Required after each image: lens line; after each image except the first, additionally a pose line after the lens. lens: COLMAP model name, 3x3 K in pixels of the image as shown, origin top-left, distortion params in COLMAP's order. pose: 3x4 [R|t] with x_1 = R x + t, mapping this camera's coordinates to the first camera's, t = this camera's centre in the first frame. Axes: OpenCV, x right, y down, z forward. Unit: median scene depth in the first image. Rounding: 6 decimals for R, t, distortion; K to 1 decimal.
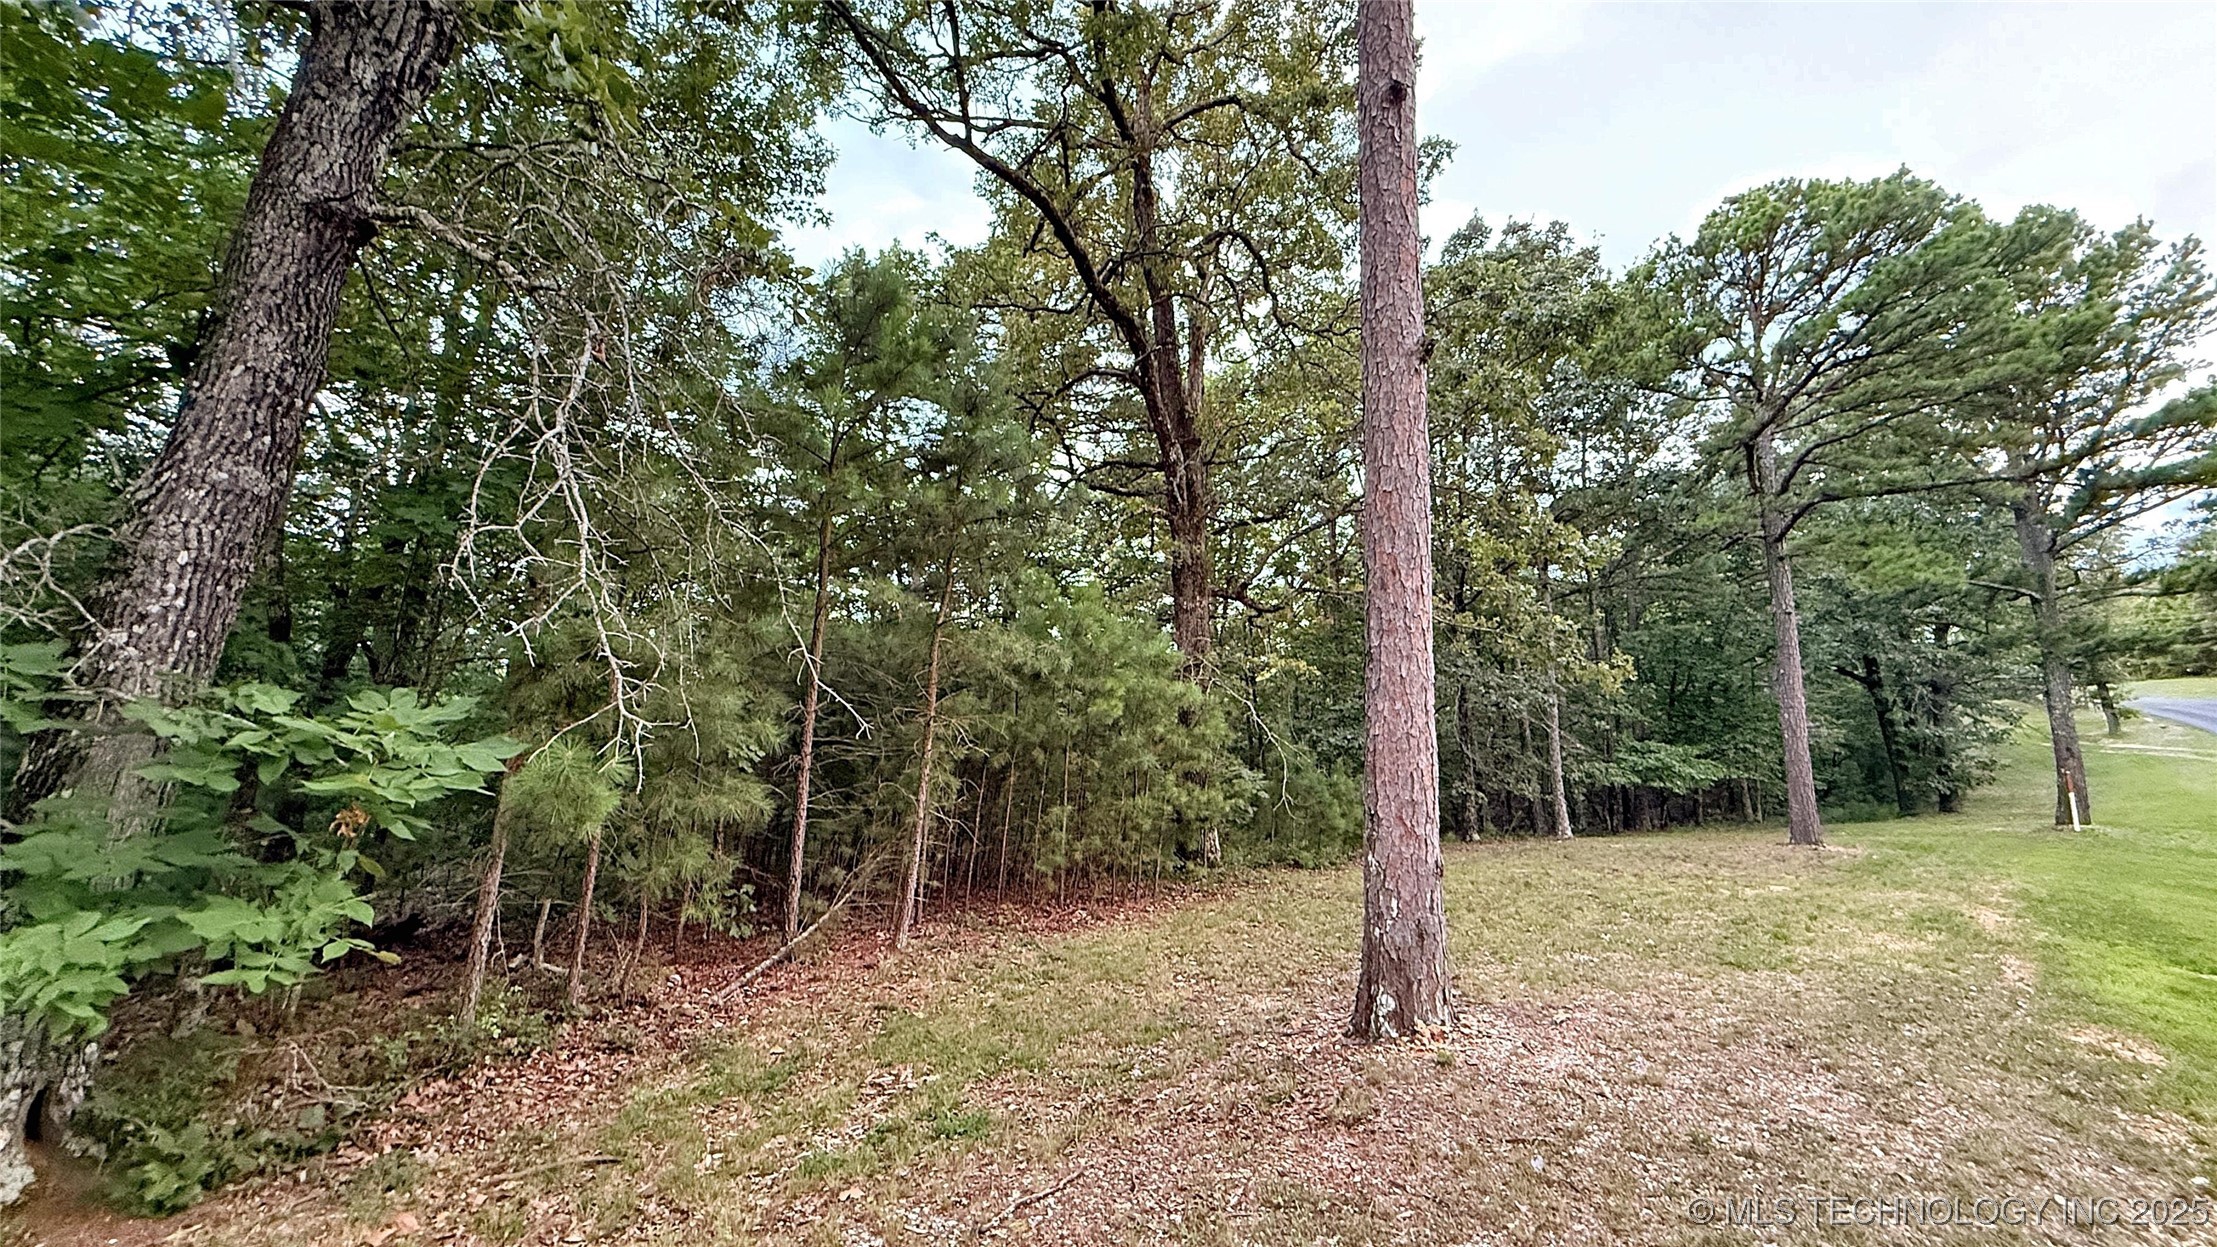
lens RADIAL K [[882.9, 0, 1105.1], [0, 882.9, 623.2], [0, 0, 1]] dist [-0.001144, 0.000320]
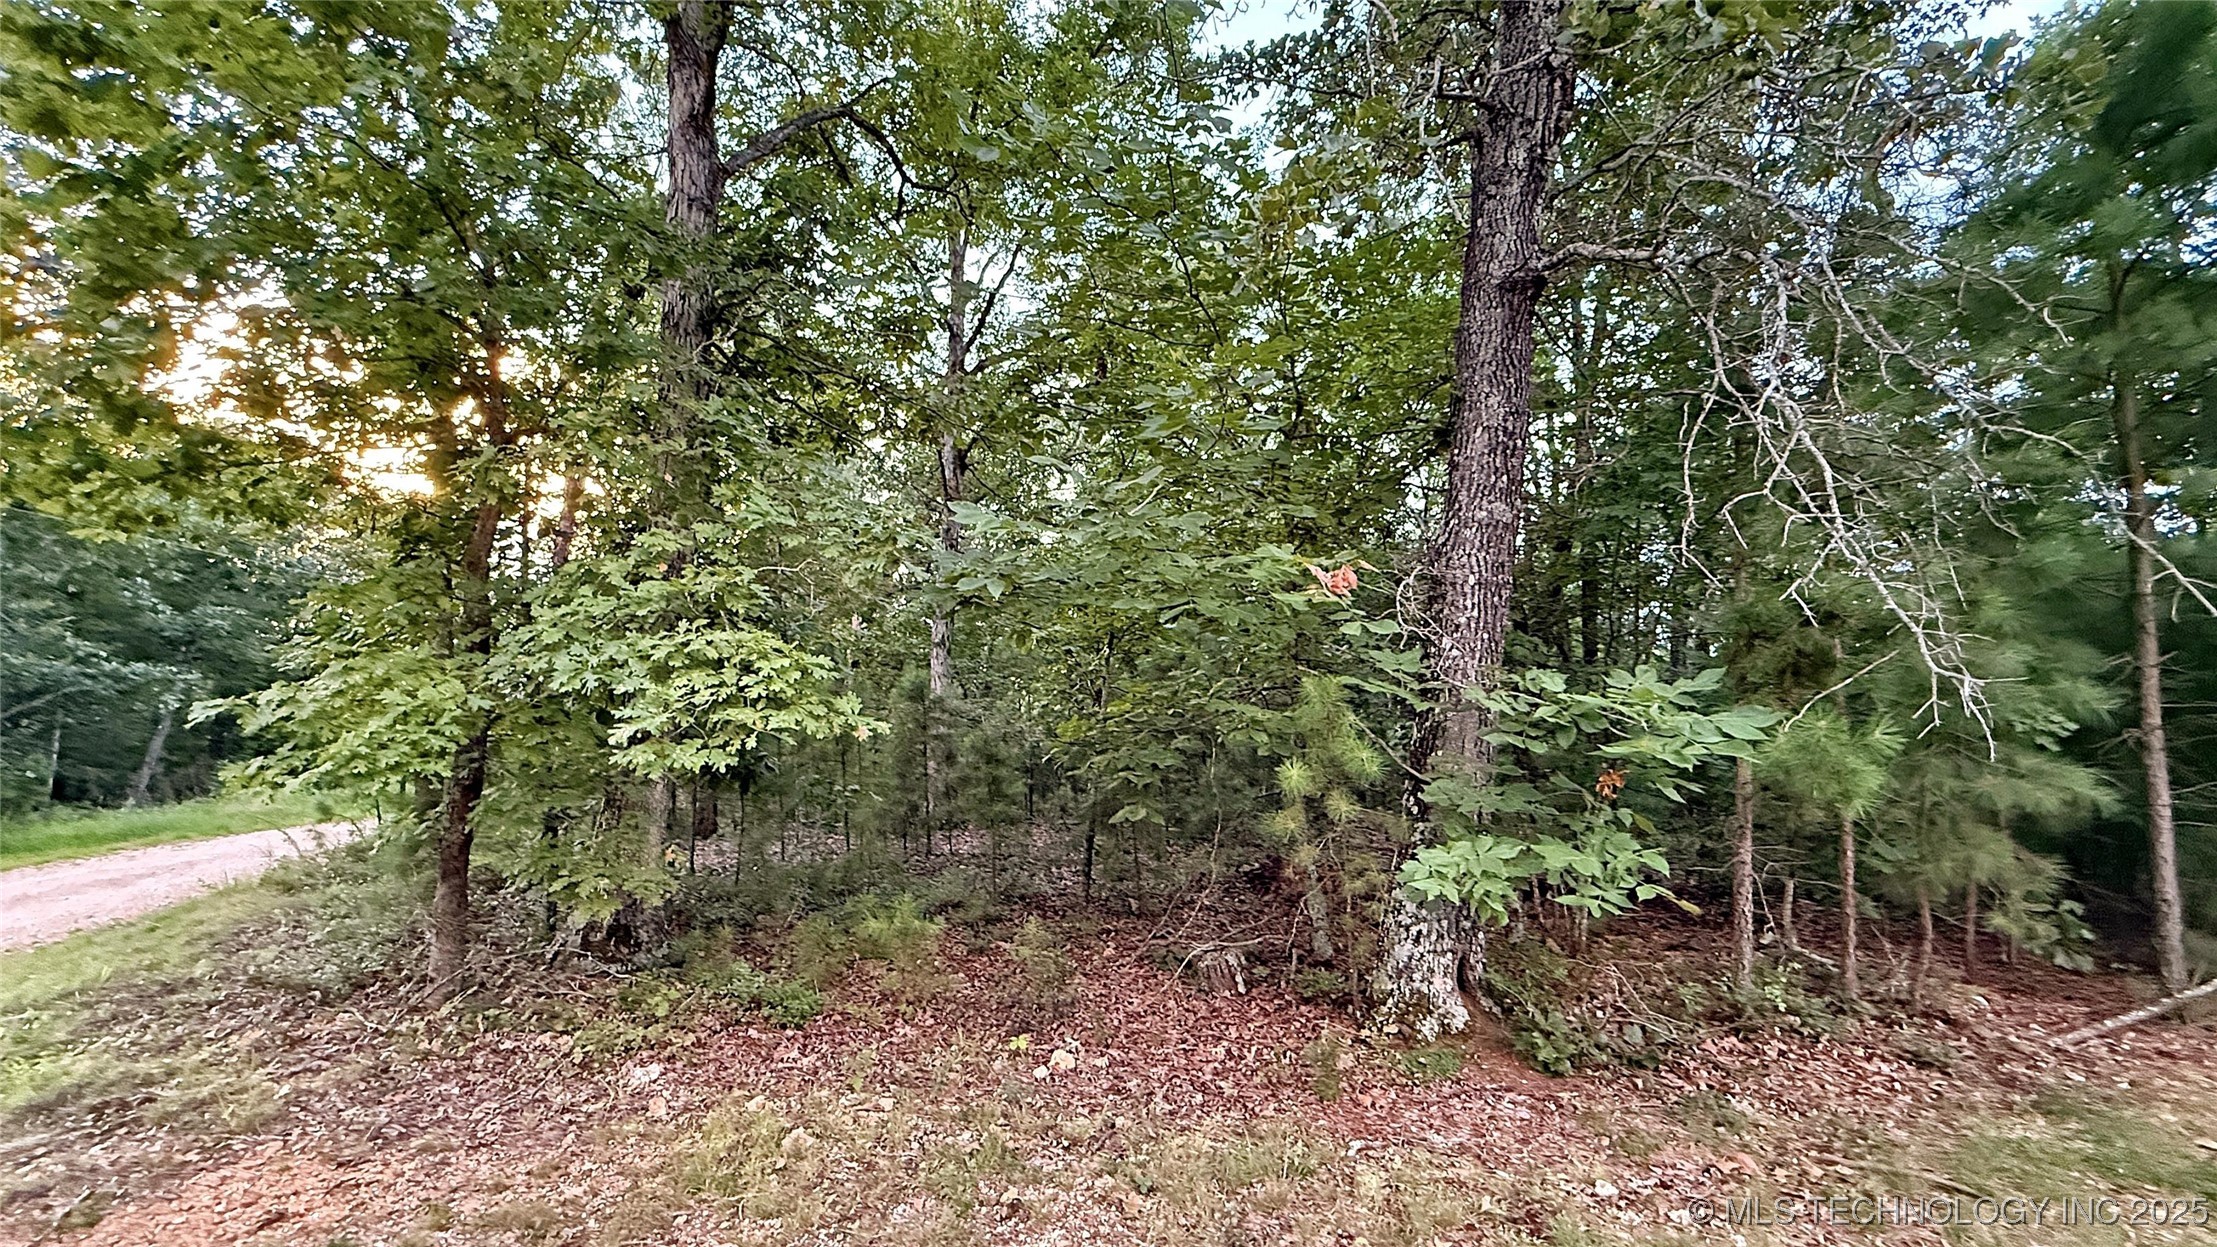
lens RADIAL K [[882.9, 0, 1105.1], [0, 882.9, 623.2], [0, 0, 1]] dist [-0.001144, 0.000320]
pose [[0.403493, -0.112733, -0.908011, -0.047885], [0.132995, 0.989068, -0.063697, 0.001635], [0.905266, -0.095060, 0.414075, -0.054496]]
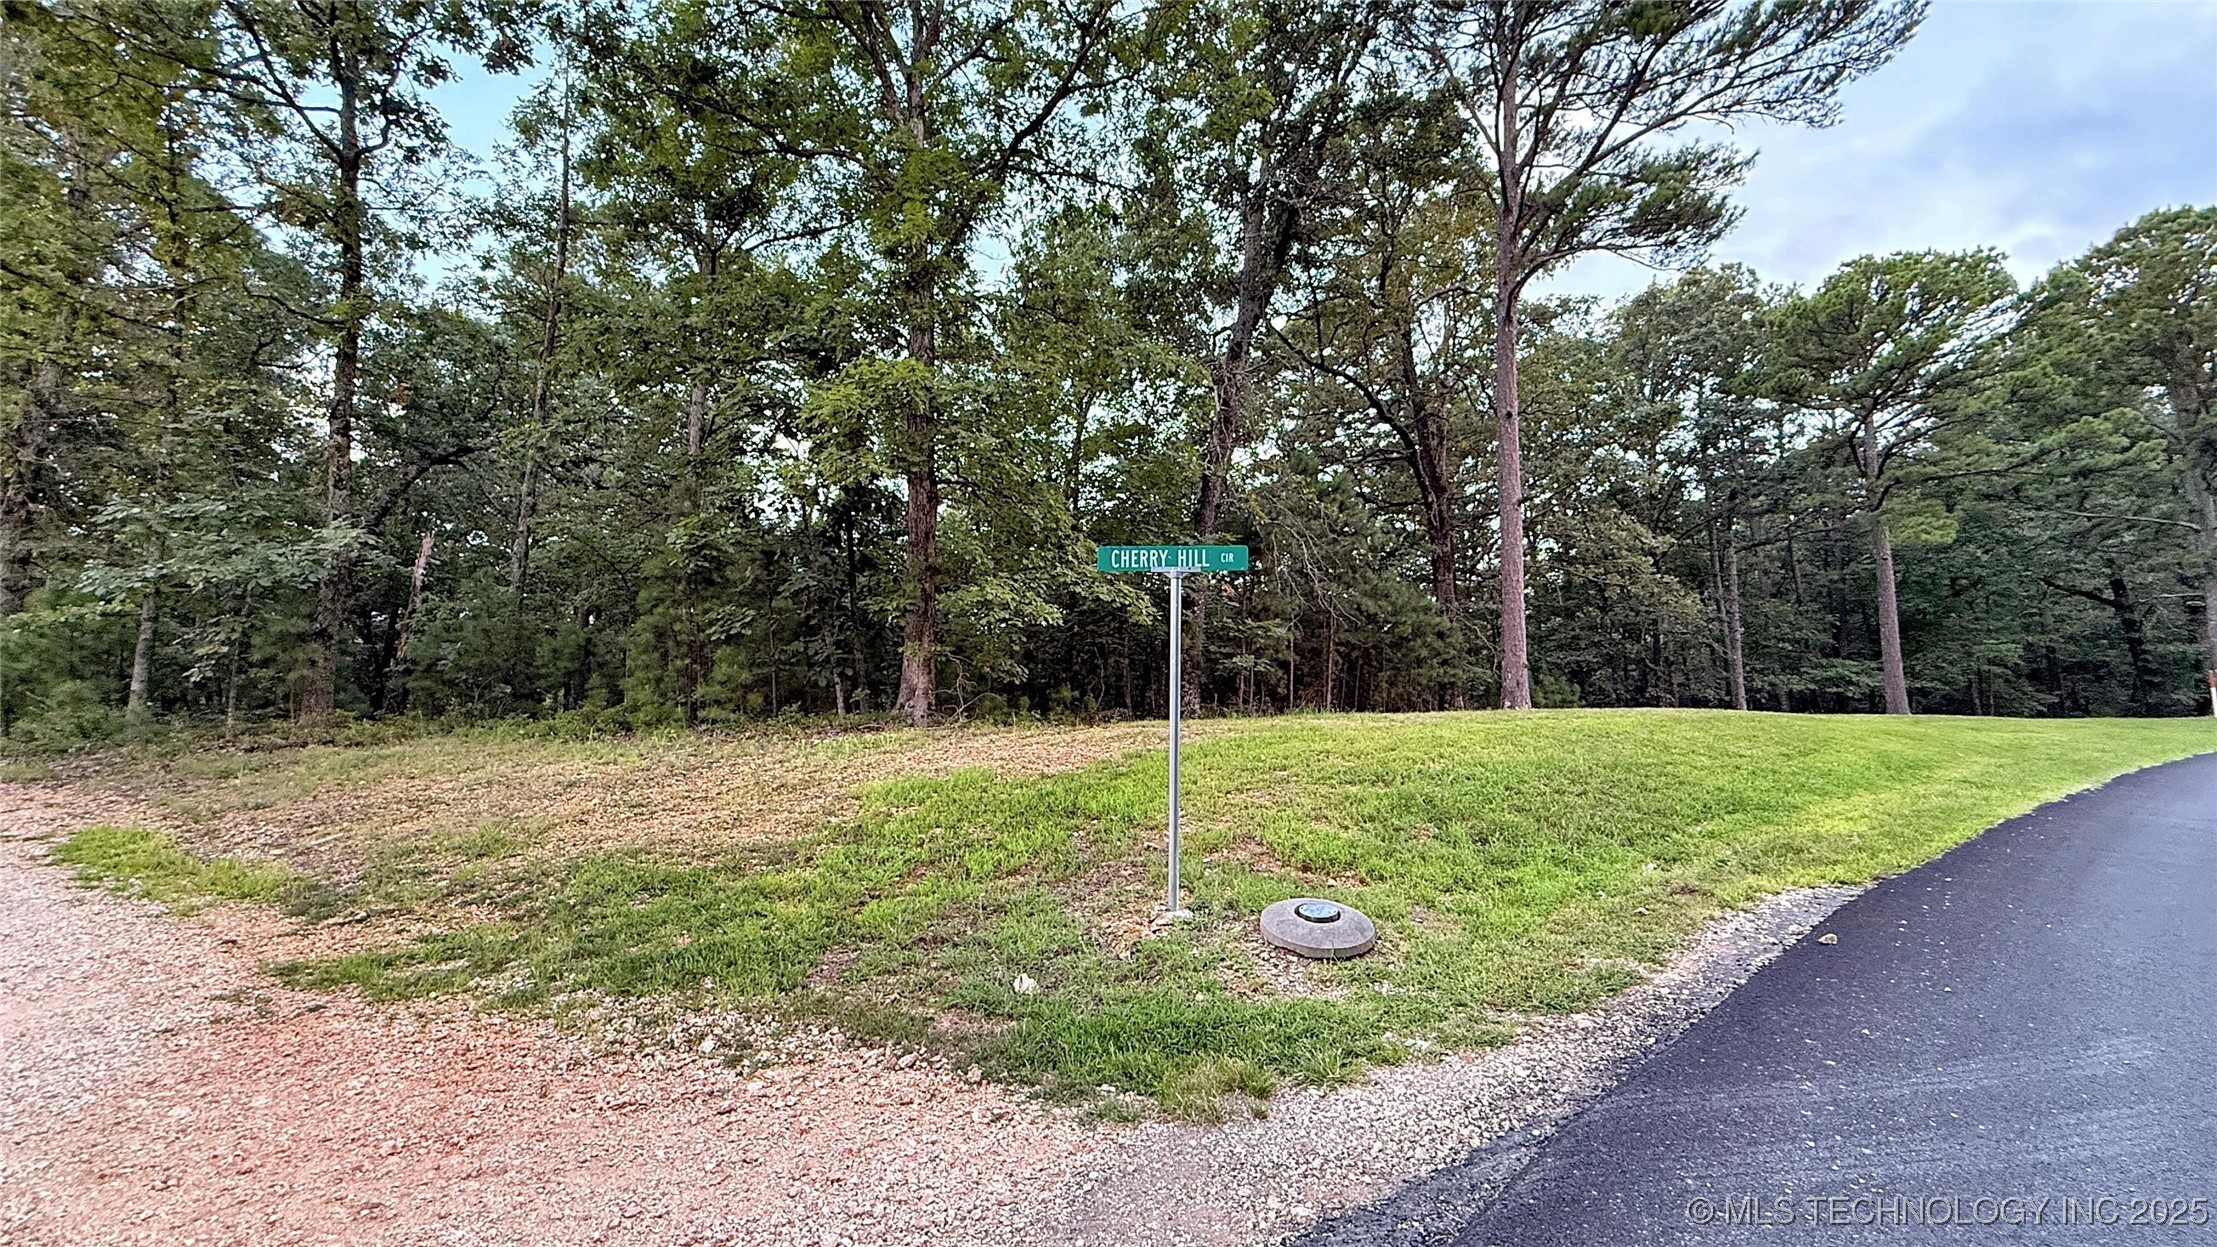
lens RADIAL K [[878.4, 0, 1108.5], [0, 878.4, 623.5], [0, 0, 1]] dist [0.000102, 0.000236]
pose [[0.962075, -0.035785, -0.270427, -0.244752], [0.047764, 0.998142, 0.037844, -0.082302], [0.268570, -0.049325, 0.961996, -2.846998]]
